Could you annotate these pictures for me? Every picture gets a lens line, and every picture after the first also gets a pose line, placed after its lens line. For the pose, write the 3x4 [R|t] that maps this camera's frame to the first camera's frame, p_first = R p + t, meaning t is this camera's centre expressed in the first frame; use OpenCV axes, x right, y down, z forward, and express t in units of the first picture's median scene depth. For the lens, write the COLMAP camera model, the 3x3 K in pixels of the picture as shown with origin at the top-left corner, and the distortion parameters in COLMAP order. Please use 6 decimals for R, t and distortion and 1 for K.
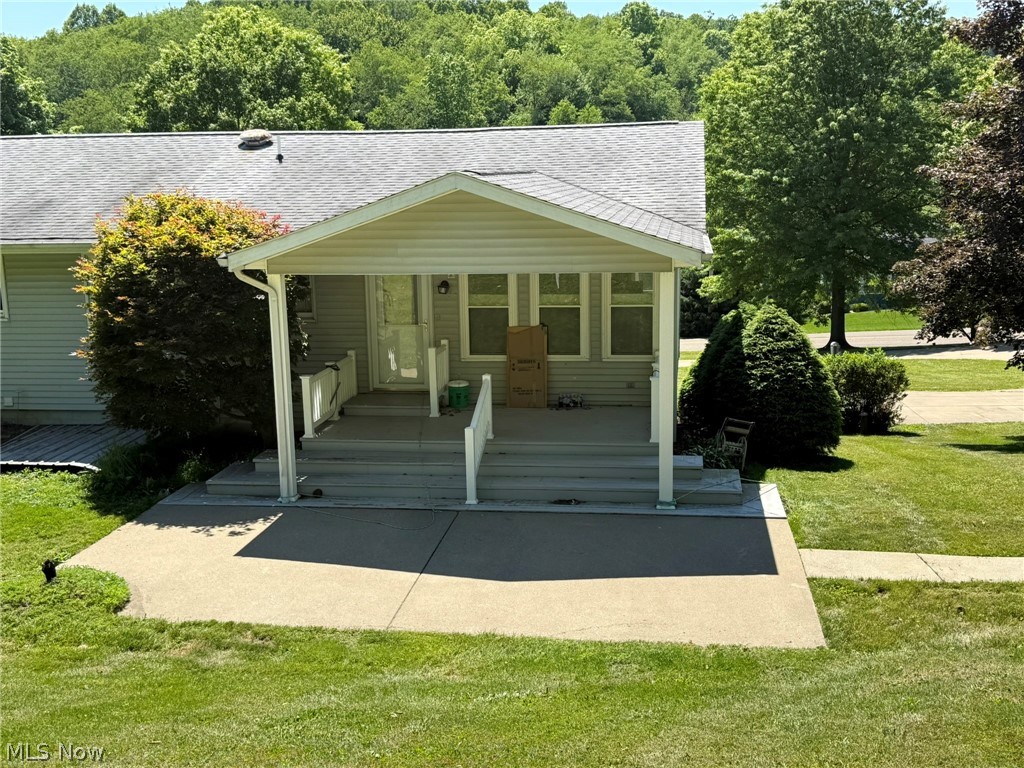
lens RADIAL K [[1183.1, 0, 512.0], [0, 1183.1, 384.0], [0, 0, 1]] dist [0.098352, -0.010045]
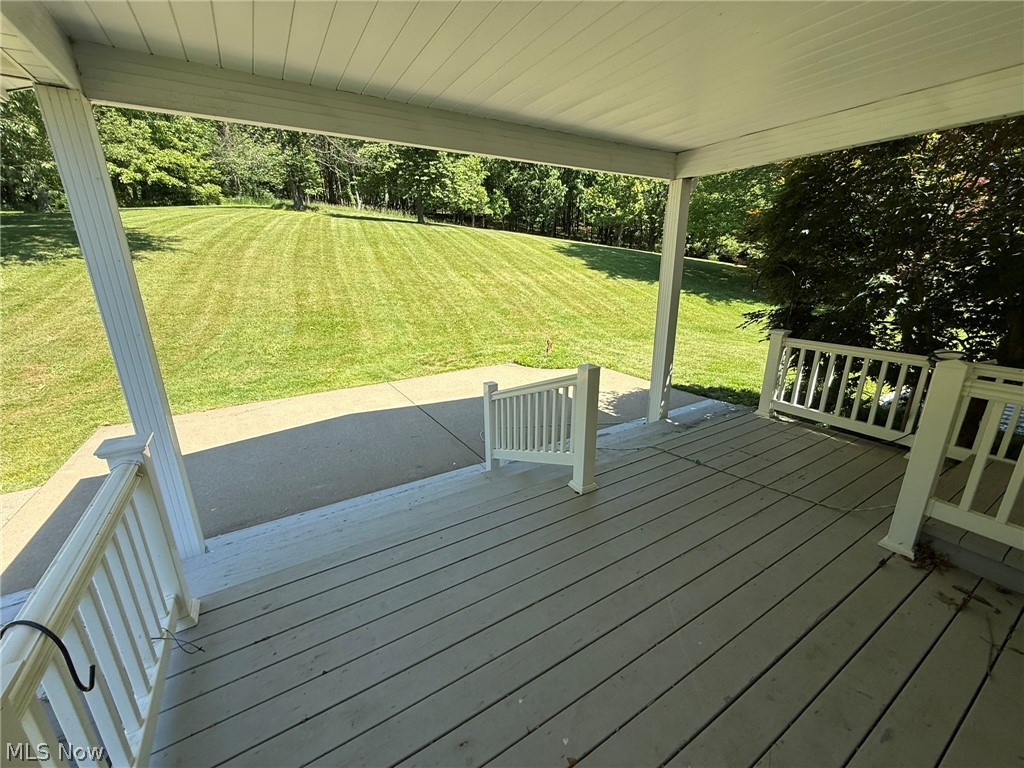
lens RADIAL K [[408.1, 0, 509.2], [0, 408.1, 382.3], [0, 0, 1]] dist [-0.000472, -0.000122]
pose [[-0.771903, 0.207463, -0.600937, 0.114606], [-0.086635, 0.902110, 0.422720, -0.077235], [0.629810, 0.378361, -0.678367, 1.223919]]
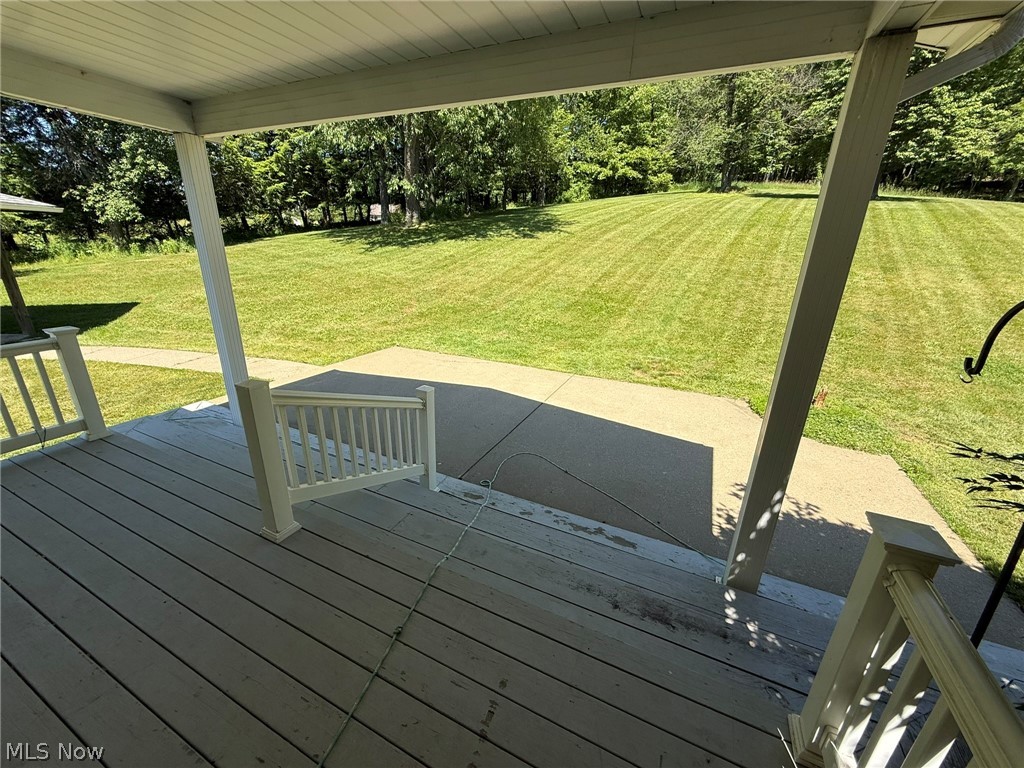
lens RADIAL K [[408.1, 0, 509.2], [0, 408.1, 382.3], [0, 0, 1]] dist [-0.000472, -0.000122]
pose [[-0.955476, -0.099468, 0.277799, -0.145644], [0.046241, 0.879361, 0.473905, -0.071266], [-0.291424, 0.465650, -0.835609, 1.210152]]
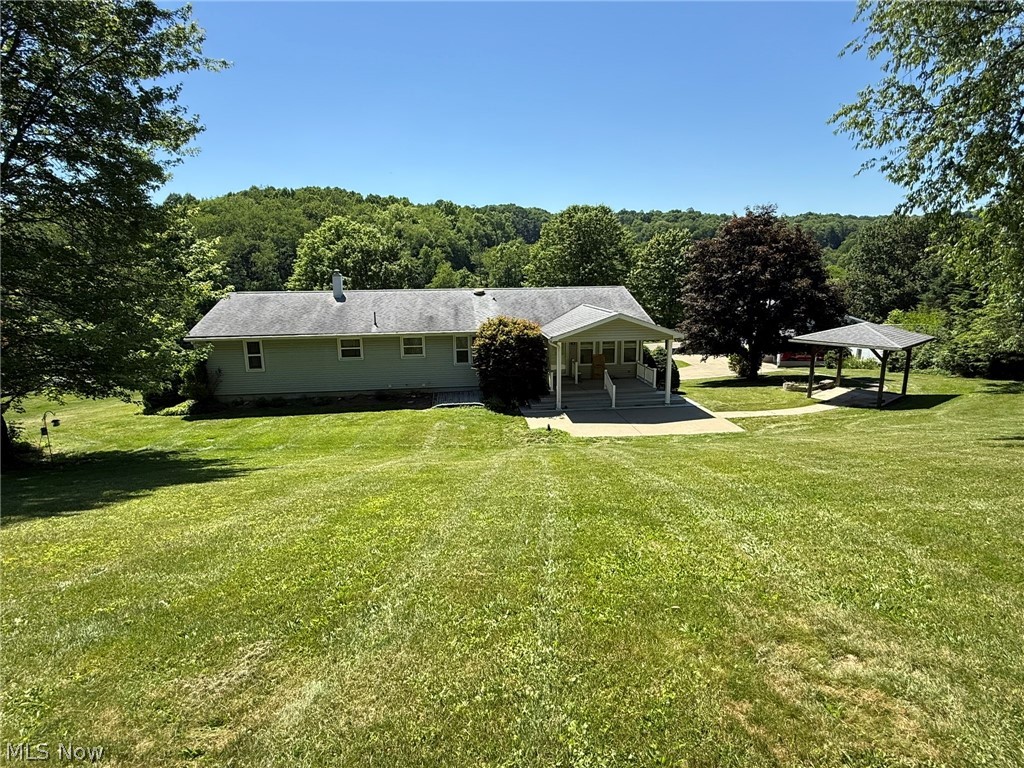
lens RADIAL K [[546.0, 0, 512.0], [0, 546.0, 384.0], [0, 0, 1]] dist [-0.000060, -0.000783]
pose [[0.967914, -0.043759, 0.247441, -0.751243], [0.037525, 0.998850, 0.029859, -0.027012], [-0.248463, -0.019615, 0.968443, -0.498449]]
